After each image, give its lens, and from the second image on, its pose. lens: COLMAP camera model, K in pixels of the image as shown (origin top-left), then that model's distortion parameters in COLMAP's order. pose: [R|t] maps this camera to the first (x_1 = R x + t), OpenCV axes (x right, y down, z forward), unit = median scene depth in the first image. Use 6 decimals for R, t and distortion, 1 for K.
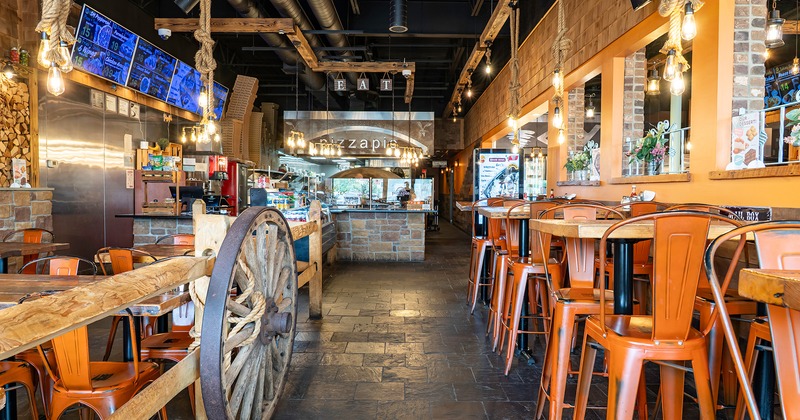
lens RADIAL K [[542.7, 0, 397.4], [0, 542.7, 208.2], [0, 0, 1]] dist [-0.000003, 0.000022]
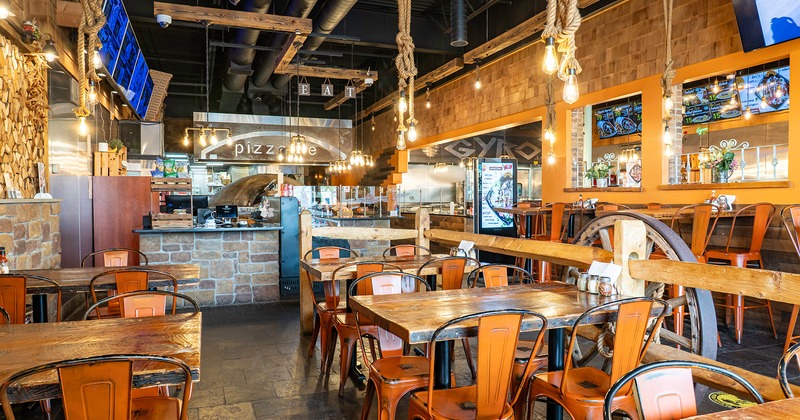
lens RADIAL K [[542.7, 0, 397.4], [0, 542.7, 206.3], [0, 0, 1]] dist [-0.000003, 0.000022]
pose [[0.931413, -0.016403, 0.363595, -0.387801], [0.022524, 0.999667, -0.012599, -0.004084], [-0.363268, 0.019924, 0.931472, 0.056813]]
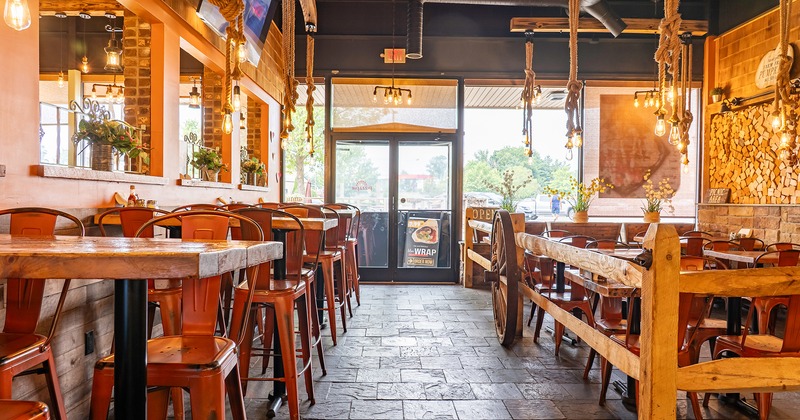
lens RADIAL K [[542.7, 0, 401.2], [0, 542.7, 212.1], [0, 0, 1]] dist [-0.000003, 0.000022]
pose [[-0.999168, -0.030315, -0.027268, 0.046110], [-0.031835, 0.997856, 0.057175, -0.030501], [0.025477, 0.057995, -0.997992, 1.004602]]
